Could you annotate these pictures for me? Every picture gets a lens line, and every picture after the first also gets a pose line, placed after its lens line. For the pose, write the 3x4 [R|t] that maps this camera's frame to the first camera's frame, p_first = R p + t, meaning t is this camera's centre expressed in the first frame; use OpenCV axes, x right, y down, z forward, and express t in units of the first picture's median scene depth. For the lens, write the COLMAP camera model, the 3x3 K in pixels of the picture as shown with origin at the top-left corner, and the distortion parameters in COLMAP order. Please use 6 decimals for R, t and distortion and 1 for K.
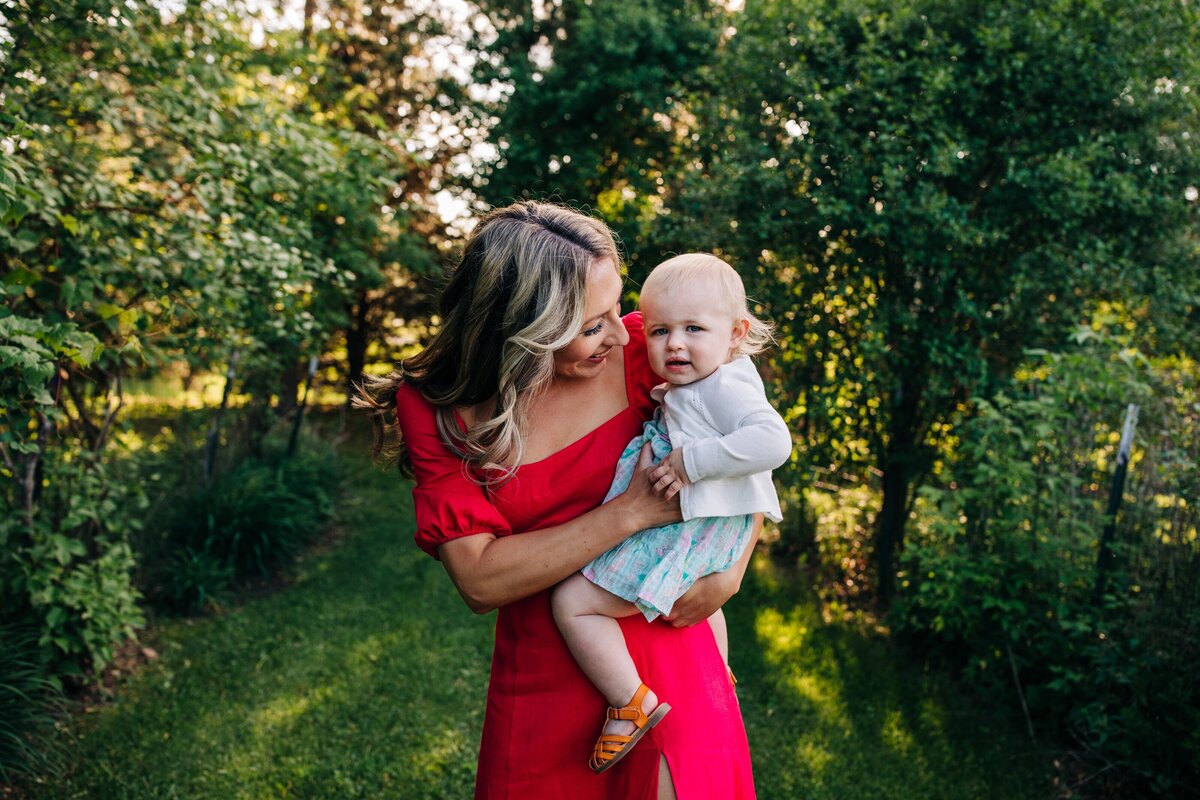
lens RADIAL K [[1172.6, 0, 598.9], [0, 1172.6, 421.0], [0, 0, 1]] dist [-0.003816, -0.004805]
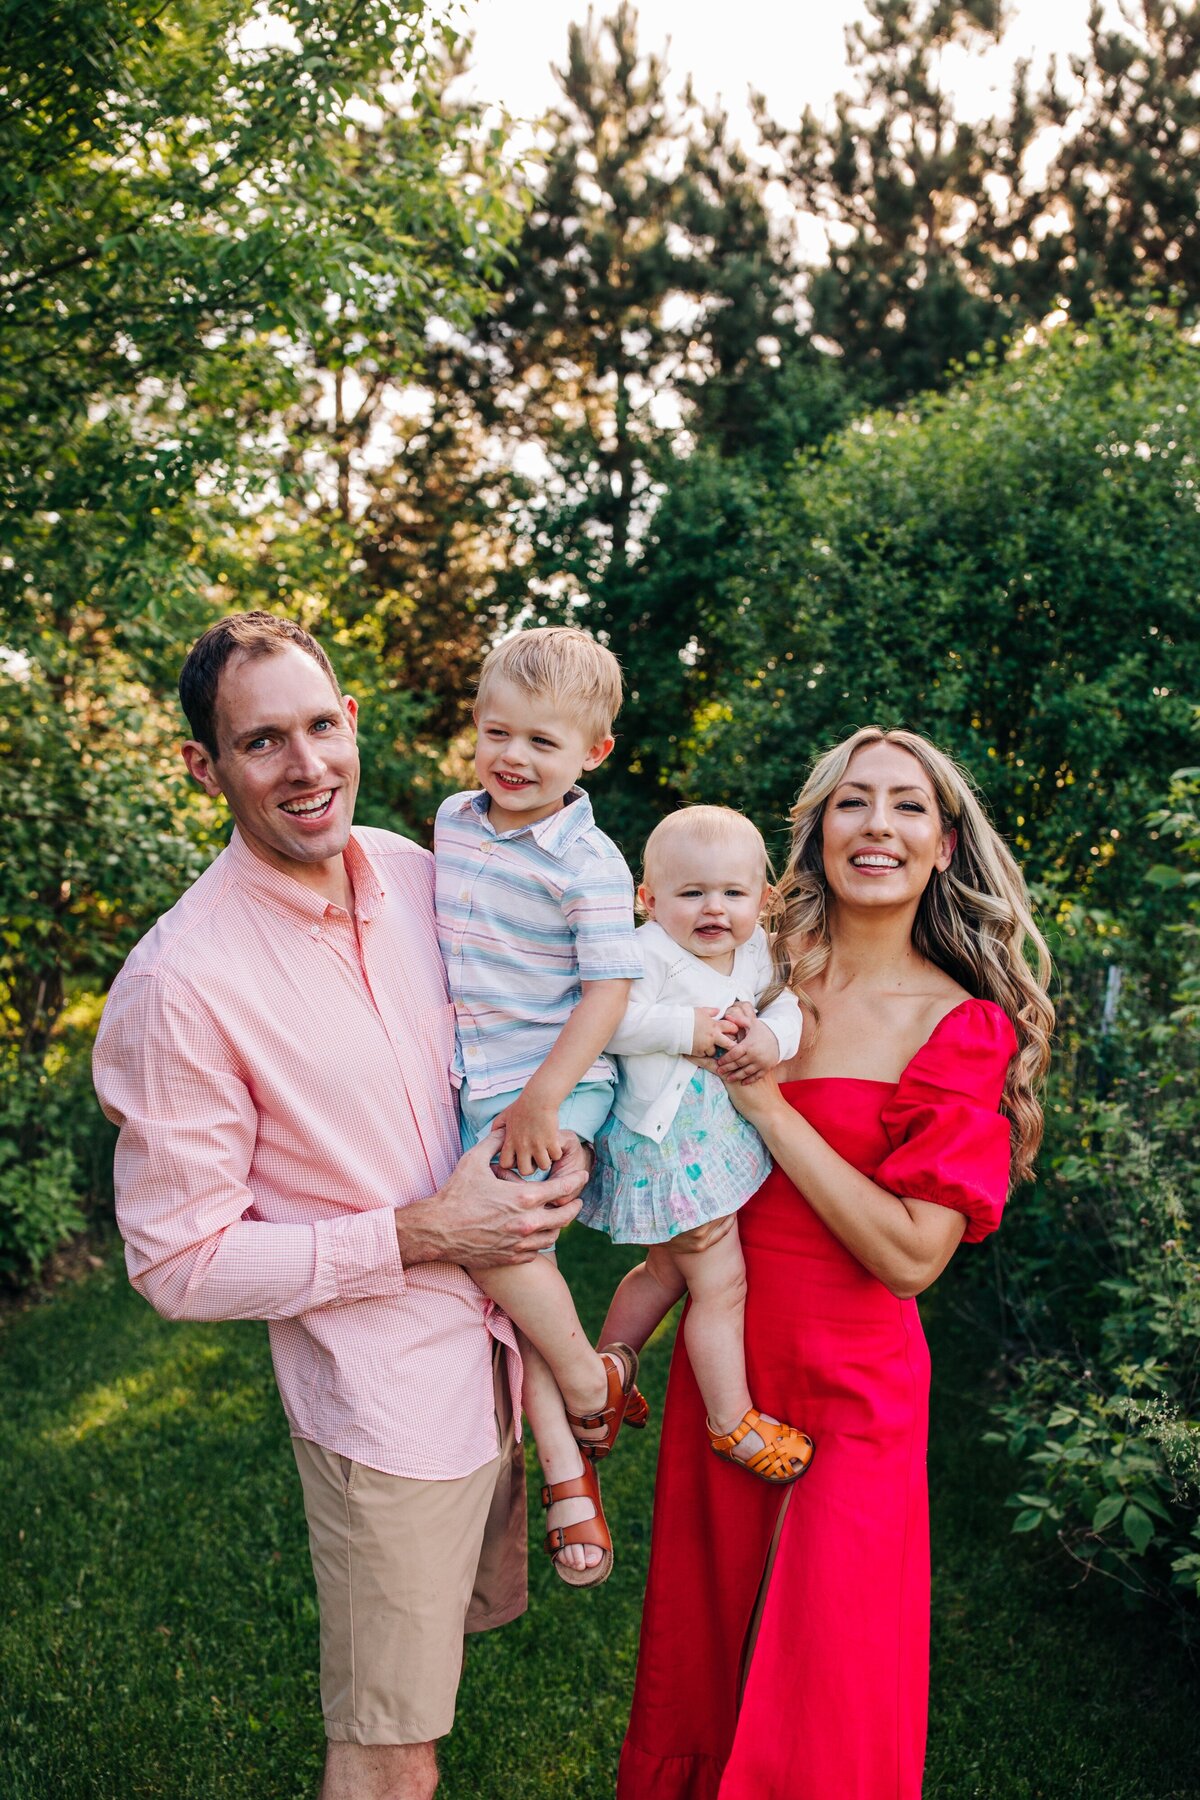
lens RADIAL K [[1757.4, 0, 598.9], [0, 1757.4, 942.2], [0, 0, 1]] dist [0.001906, -0.012467]
pose [[0.988048, -0.042602, -0.148139, 0.243354], [0.037510, 0.998611, -0.036998, 0.003481], [0.149510, 0.030999, 0.988274, -0.366999]]
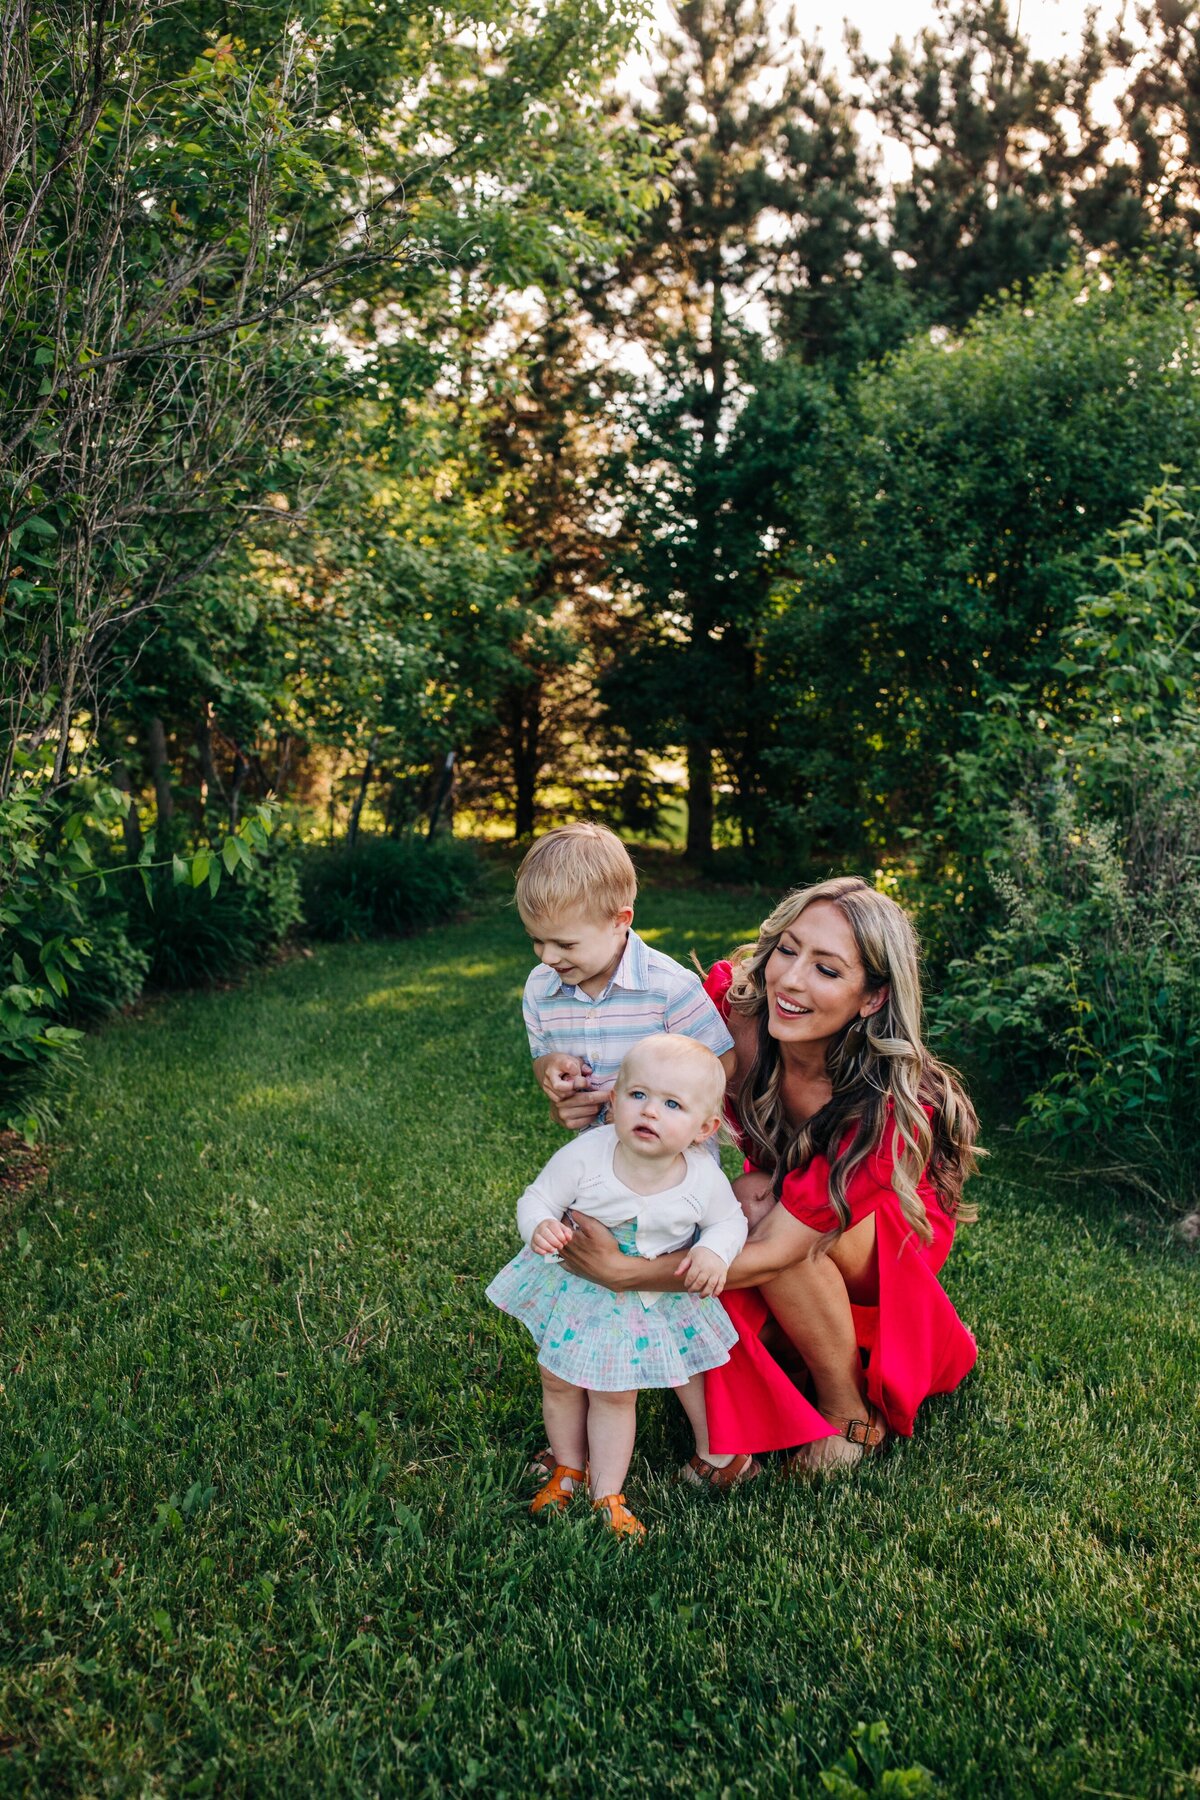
lens RADIAL K [[1757.4, 0, 598.9], [0, 1757.4, 942.2], [0, 0, 1]] dist [0.001906, -0.012467]
pose [[0.982676, 0.009954, -0.185066, 0.294854], [-0.006381, 0.999782, 0.019891, 0.137559], [0.185223, -0.018366, 0.982525, -0.855236]]
